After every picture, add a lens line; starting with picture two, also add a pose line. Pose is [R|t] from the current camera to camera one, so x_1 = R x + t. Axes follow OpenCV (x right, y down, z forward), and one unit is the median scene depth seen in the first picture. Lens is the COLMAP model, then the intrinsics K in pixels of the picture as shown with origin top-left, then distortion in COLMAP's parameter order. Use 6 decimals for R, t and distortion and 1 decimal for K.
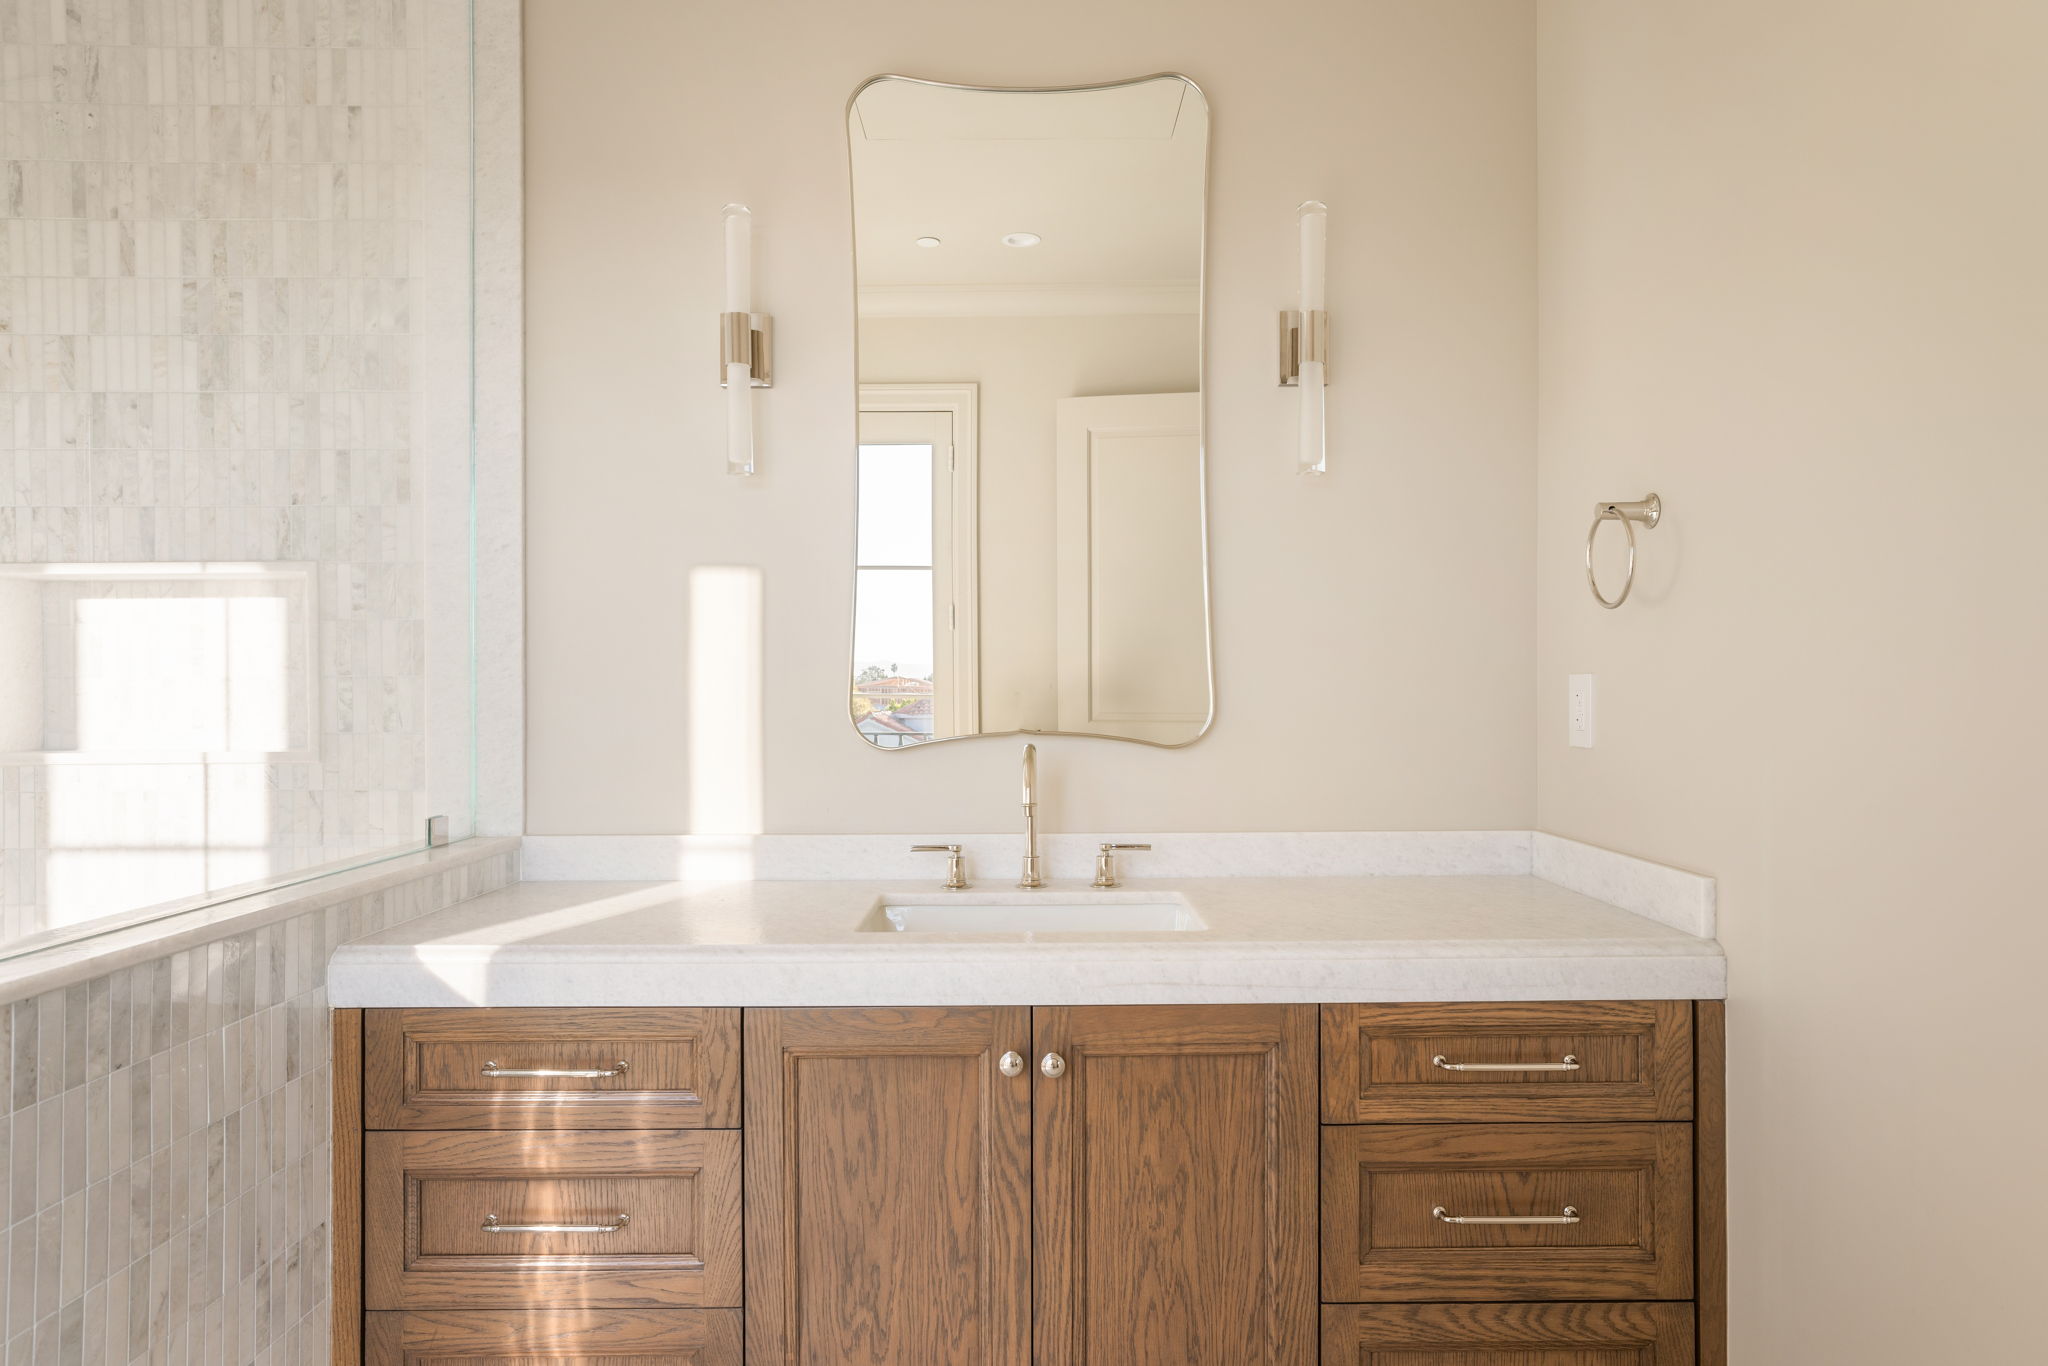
lens RADIAL K [[1210.8, 0, 1024.0], [0, 1210.8, 683.0], [0, 0, 1]] dist [-0.045387, 0.059486]
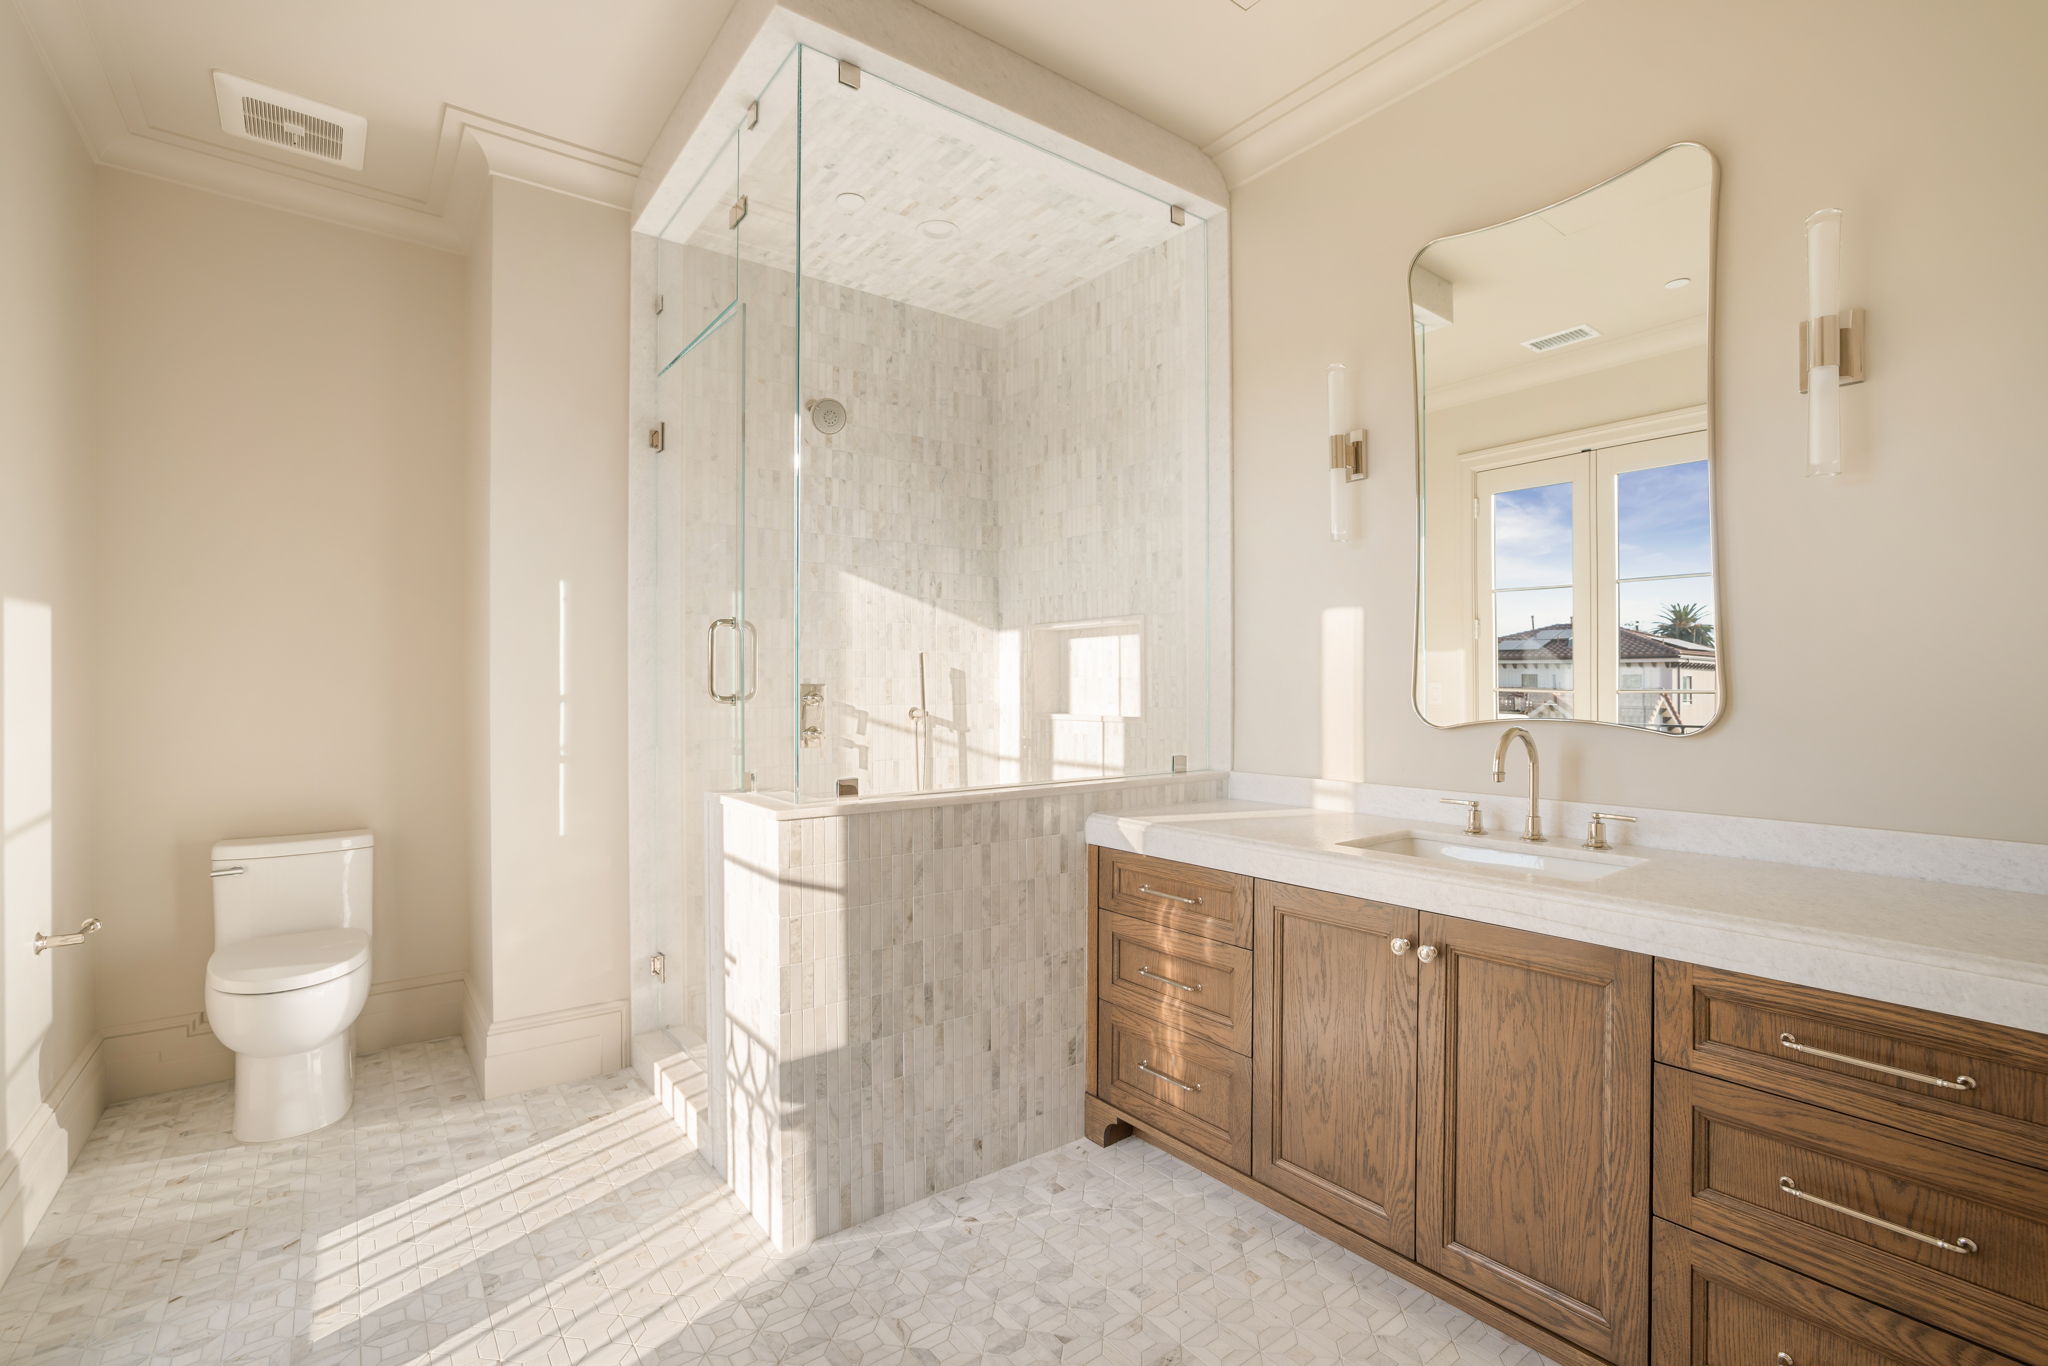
lens RADIAL K [[922.8, 0, 1024.0], [0, 922.8, 683.0], [0, 0, 1]] dist [-0.034257, 0.016725]
pose [[0.608191, 0.001647, -0.793789, 0.571624], [0.000675, 0.999996, 0.002592, 0.000105], [0.793790, -0.002112, 0.608188, -0.014666]]
